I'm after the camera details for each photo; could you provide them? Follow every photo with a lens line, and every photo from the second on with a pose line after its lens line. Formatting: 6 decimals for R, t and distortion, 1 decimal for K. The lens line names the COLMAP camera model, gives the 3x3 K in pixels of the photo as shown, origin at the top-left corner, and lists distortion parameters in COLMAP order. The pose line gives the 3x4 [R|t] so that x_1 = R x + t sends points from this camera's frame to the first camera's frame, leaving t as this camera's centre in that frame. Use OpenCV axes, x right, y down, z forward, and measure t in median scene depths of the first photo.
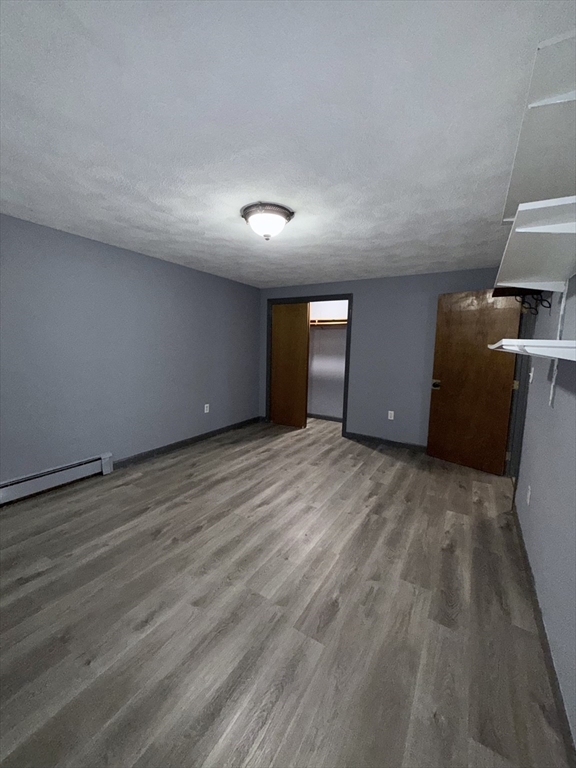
lens RADIAL K [[308.3, 0, 288.0], [0, 308.3, 384.0], [0, 0, 1]] dist [-0.001464, -0.000054]
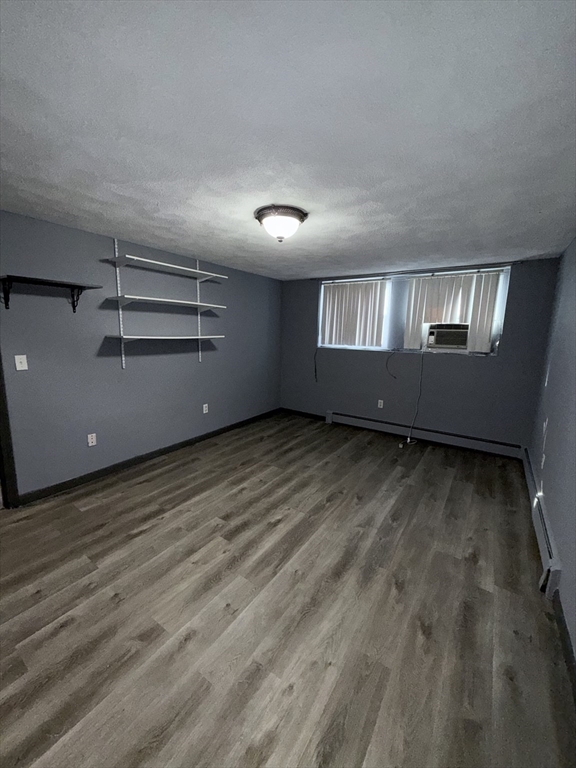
lens RADIAL K [[308.3, 0, 288.0], [0, 308.3, 384.0], [0, 0, 1]] dist [-0.001464, -0.000054]
pose [[-0.997448, -0.057665, 0.042100, -0.138134], [-0.042653, 0.954129, 0.296341, -0.282106], [-0.057257, 0.293789, -0.954154, 1.812510]]
